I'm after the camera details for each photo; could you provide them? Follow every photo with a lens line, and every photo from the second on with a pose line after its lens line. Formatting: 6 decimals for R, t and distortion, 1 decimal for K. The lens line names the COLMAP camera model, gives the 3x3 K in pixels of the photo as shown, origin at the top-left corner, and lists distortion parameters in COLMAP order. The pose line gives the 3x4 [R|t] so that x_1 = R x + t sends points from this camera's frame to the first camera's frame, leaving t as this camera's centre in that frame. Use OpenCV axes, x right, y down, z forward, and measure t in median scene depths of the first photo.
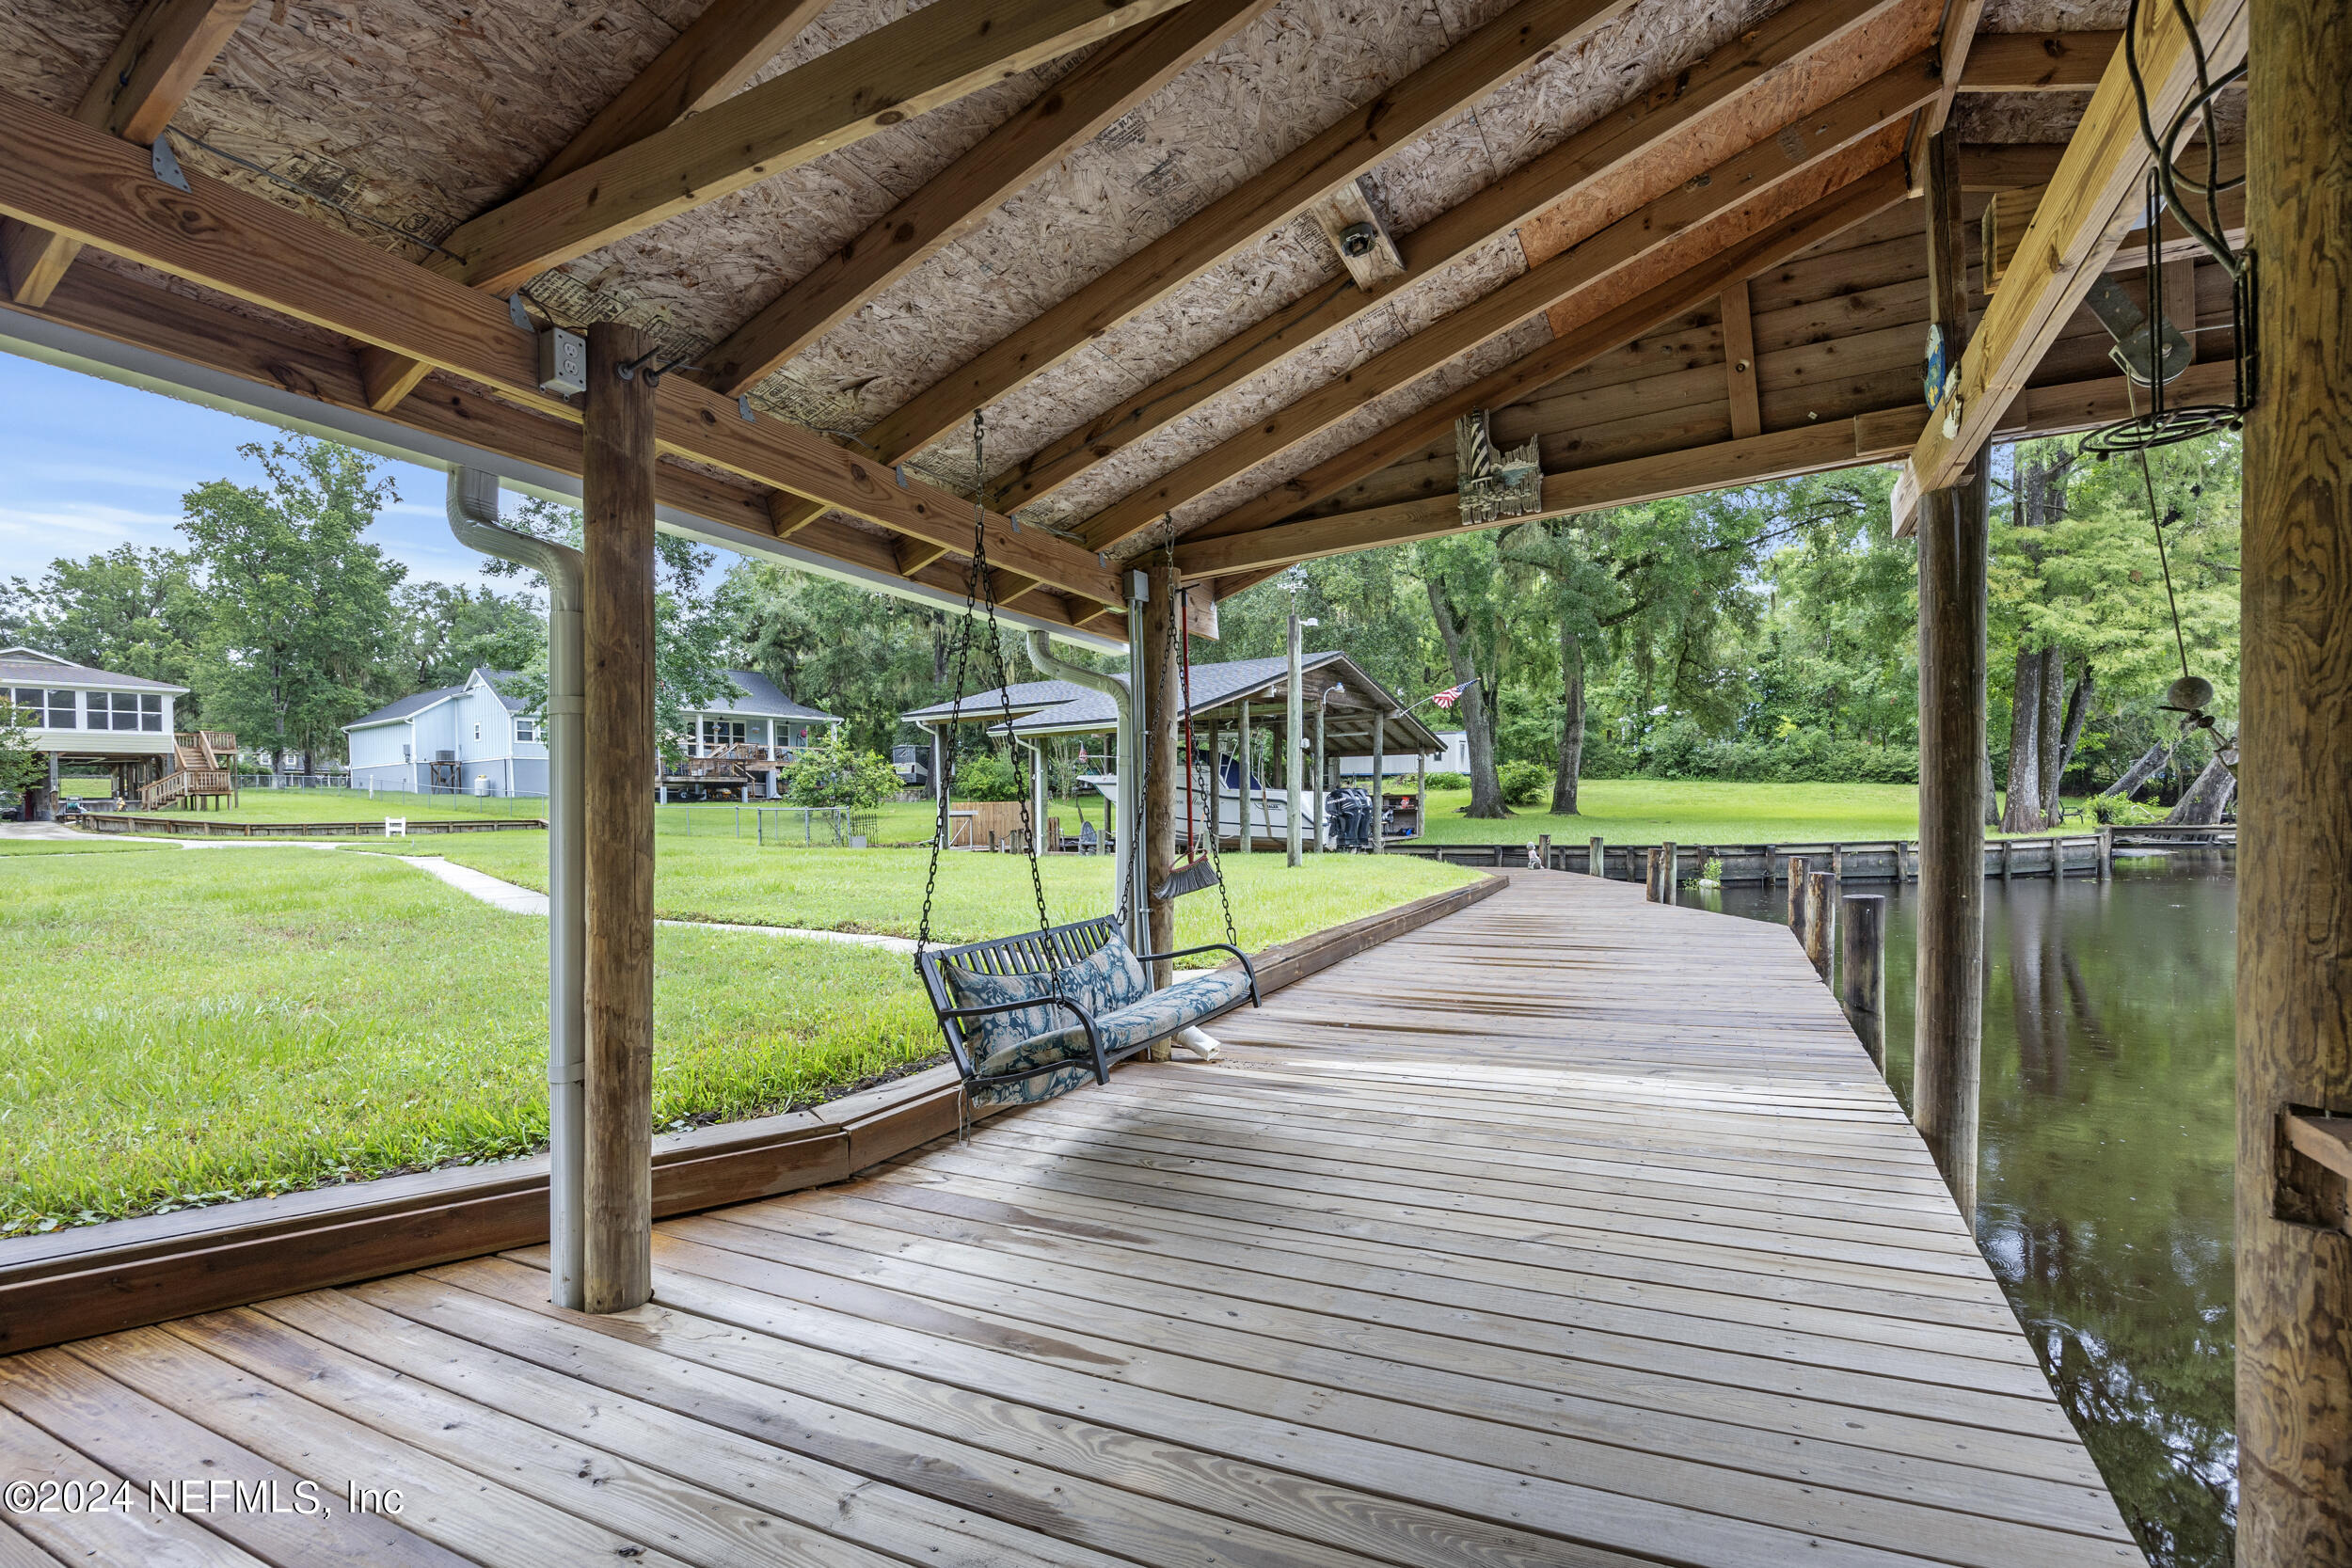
lens RADIAL K [[1066.3, 0, 1166.9], [0, 1066.3, 820.6], [0, 0, 1]] dist [-0.015137, 0.001893]
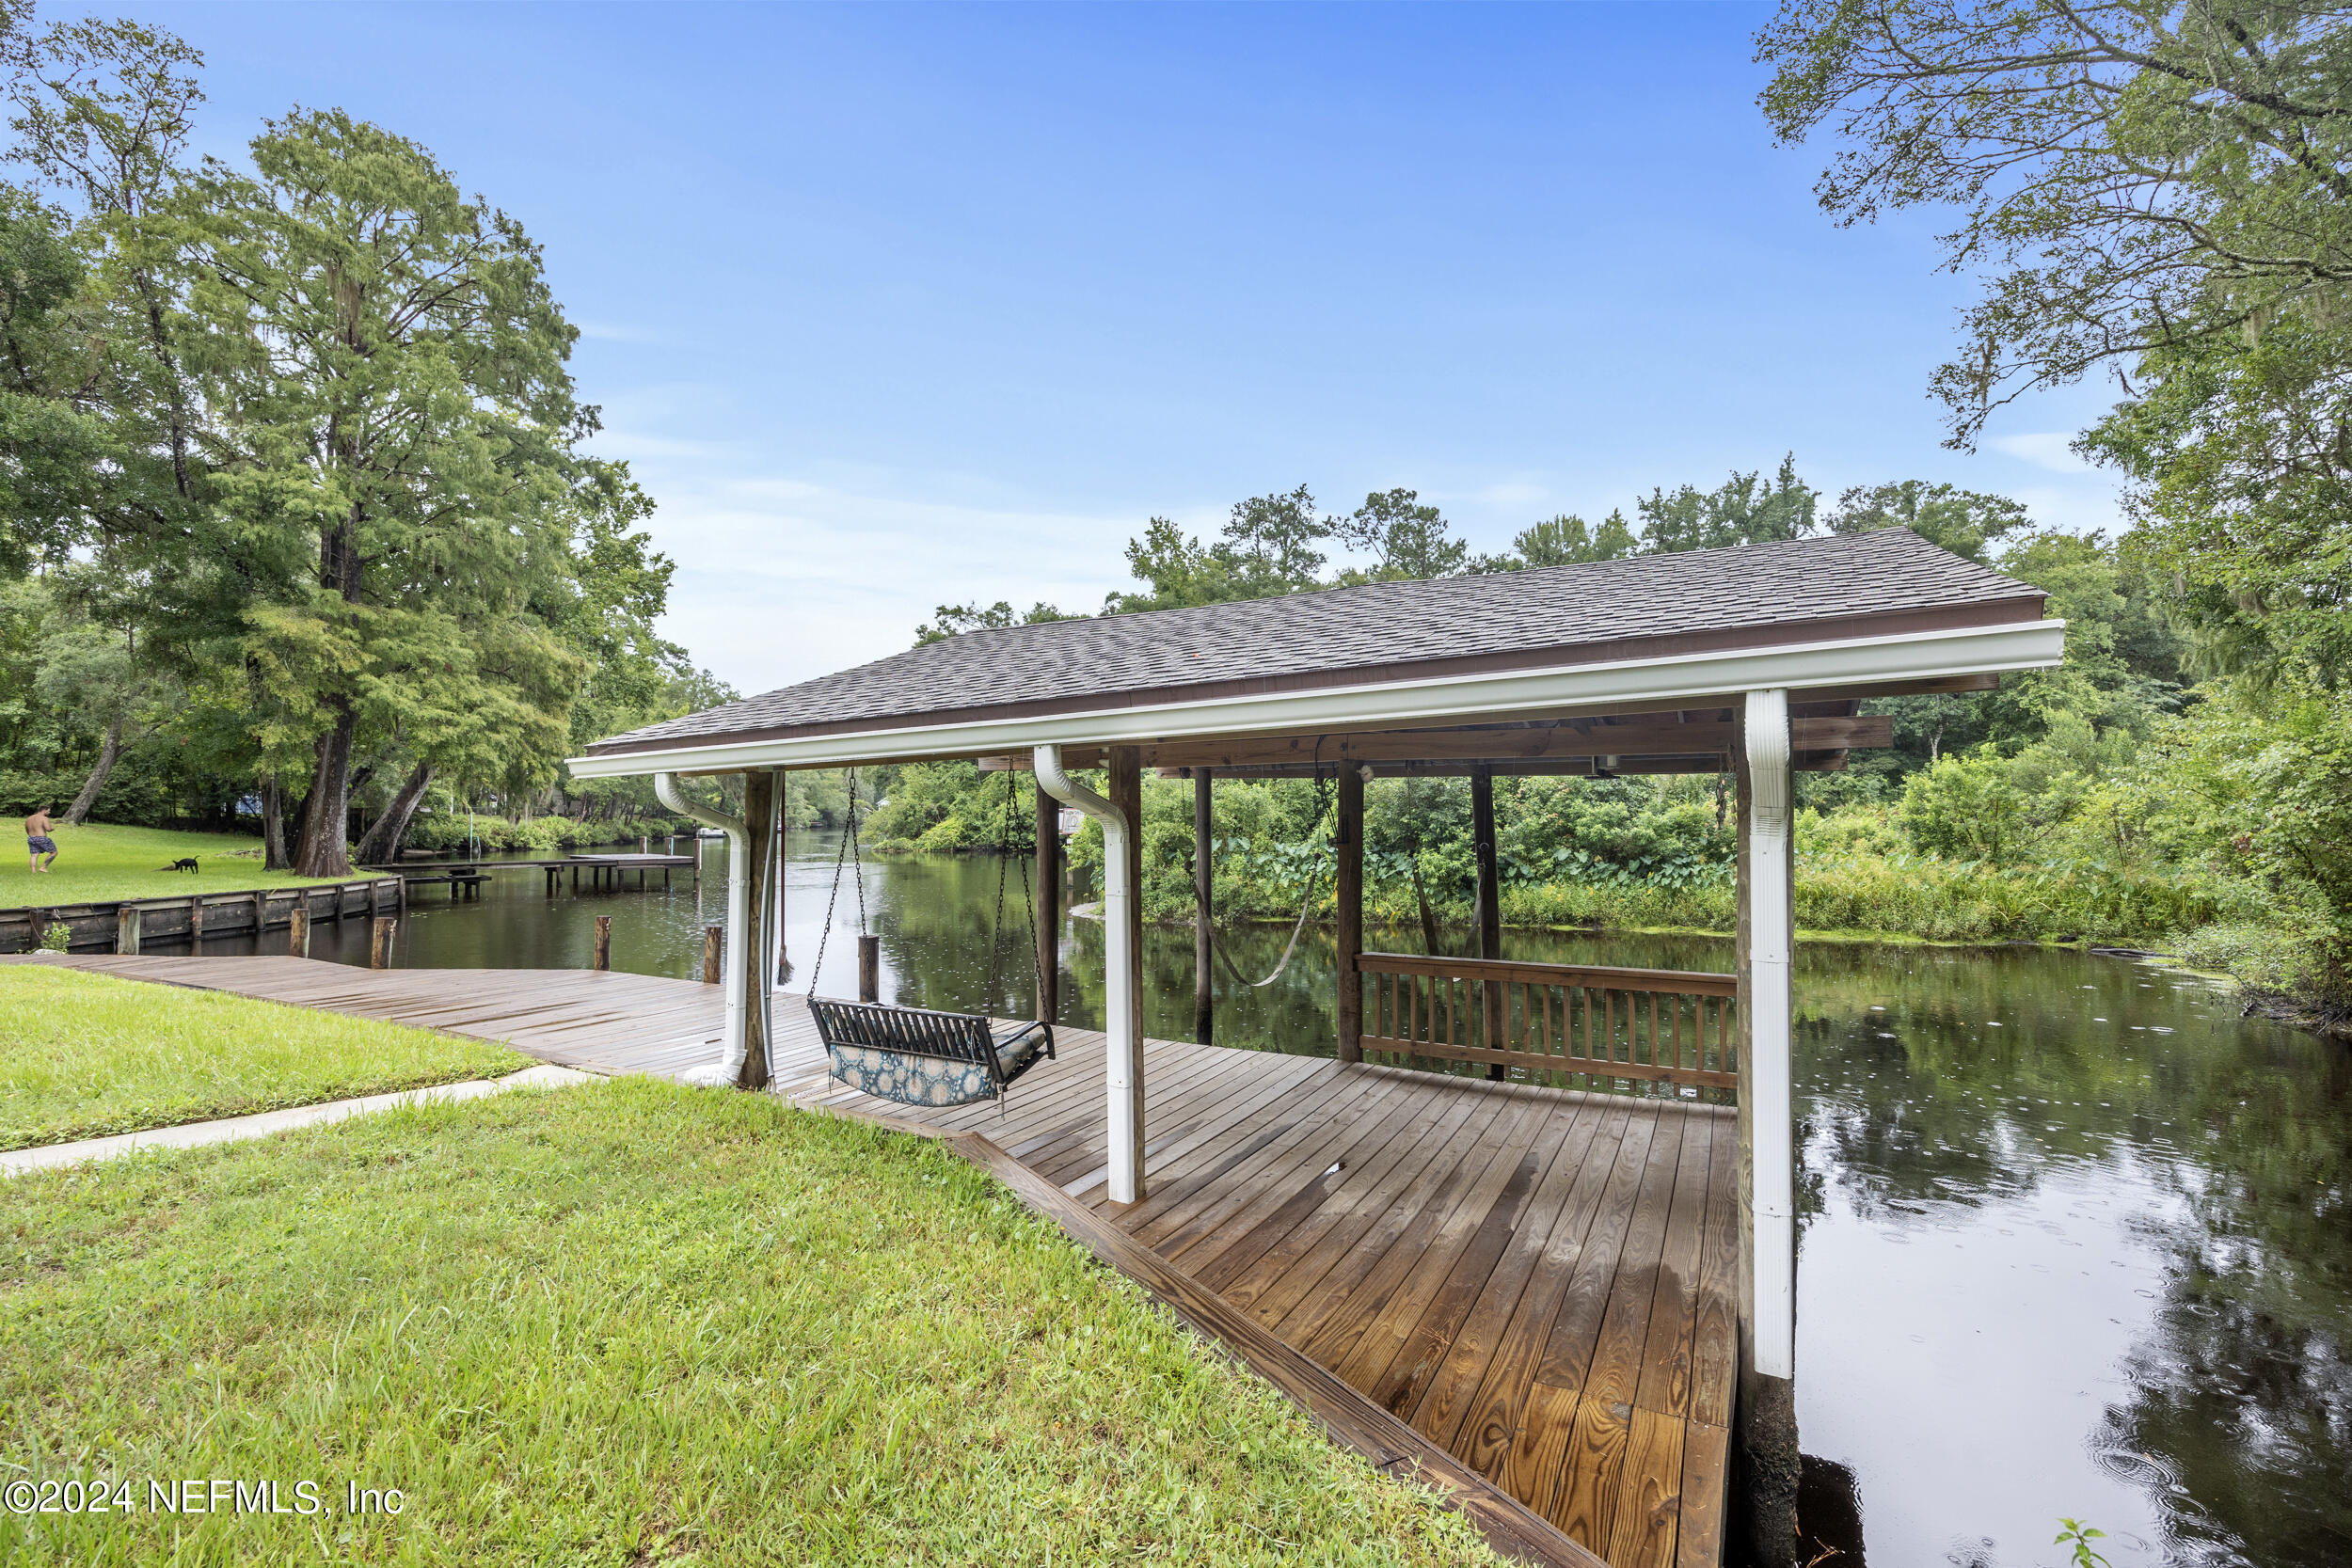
lens RADIAL K [[1066.3, 0, 1169.9], [0, 1066.3, 798.9], [0, 0, 1]] dist [-0.015137, 0.001893]
pose [[0.048635, 0.035270, 0.998194, -0.281115], [0.011372, 0.999292, -0.035863, -0.022864], [-0.998752, 0.013096, 0.048199, 0.091651]]
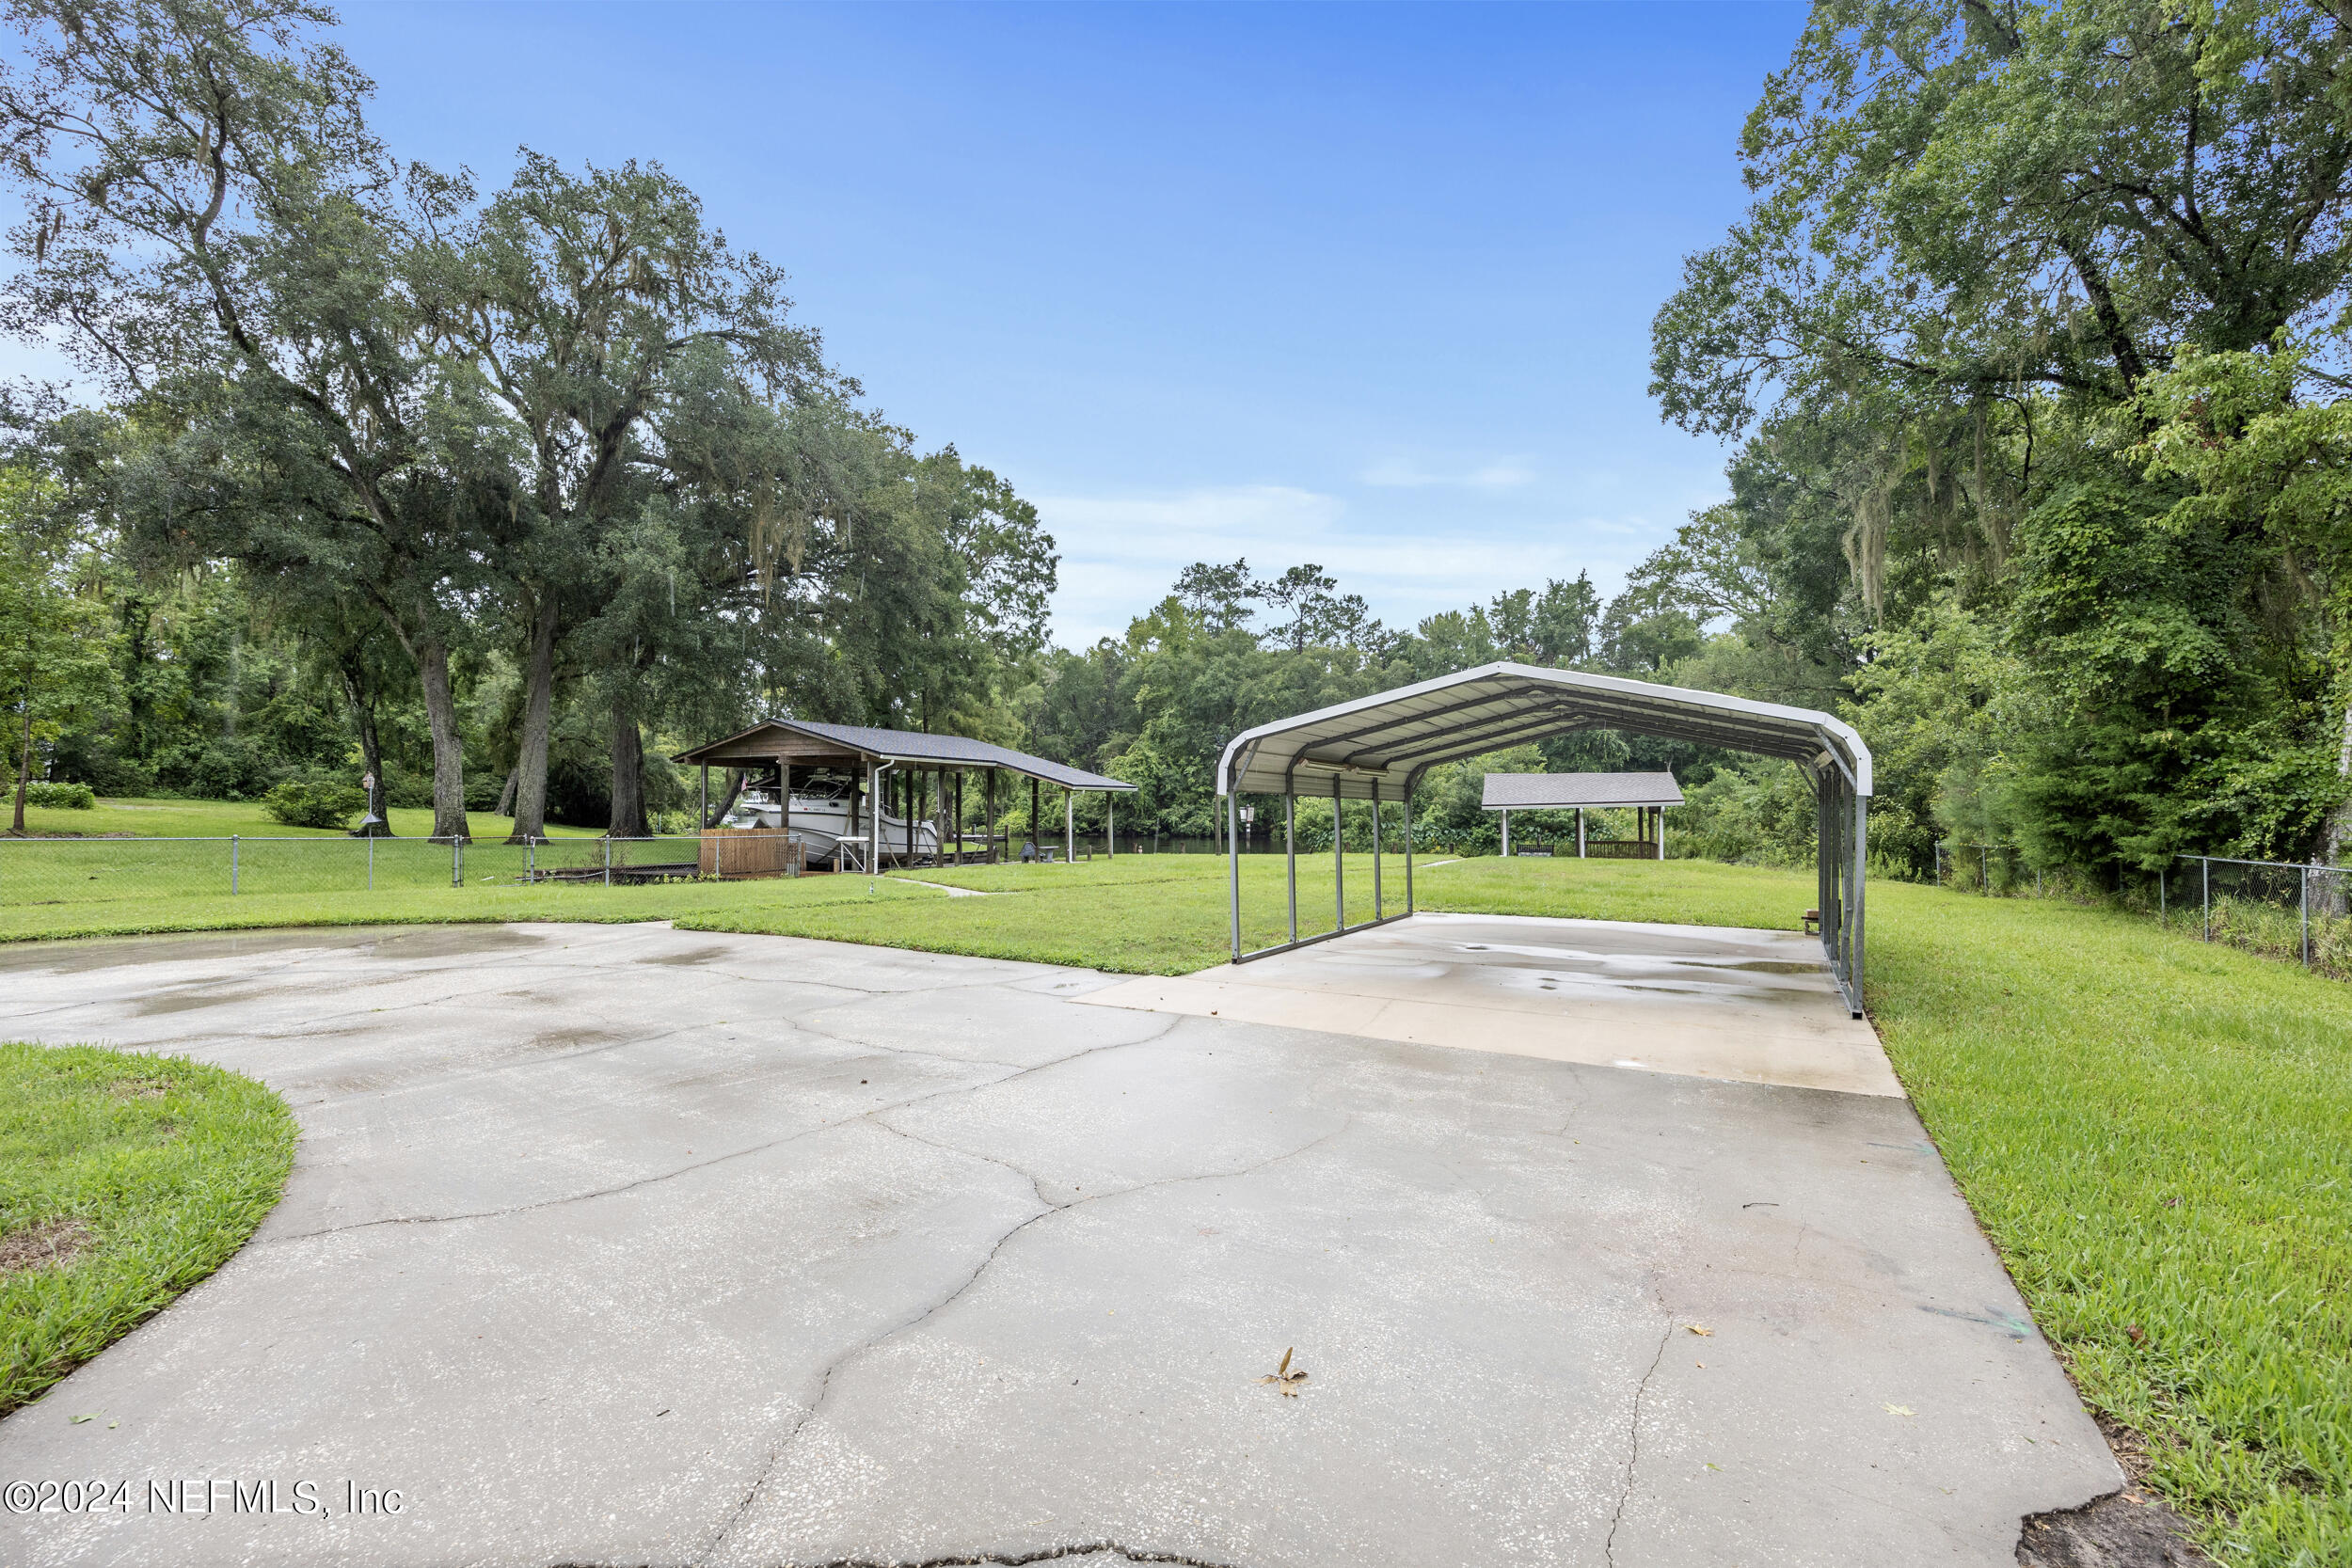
lens RADIAL K [[1066.3, 0, 1187.4], [0, 1066.3, 791.3], [0, 0, 1]] dist [-0.015137, 0.001893]
pose [[-0.153167, 0.034465, 0.987599, -1.466668], [0.013053, 0.999375, -0.032851, -0.017383], [-0.988114, 0.007860, -0.153521, 0.875137]]
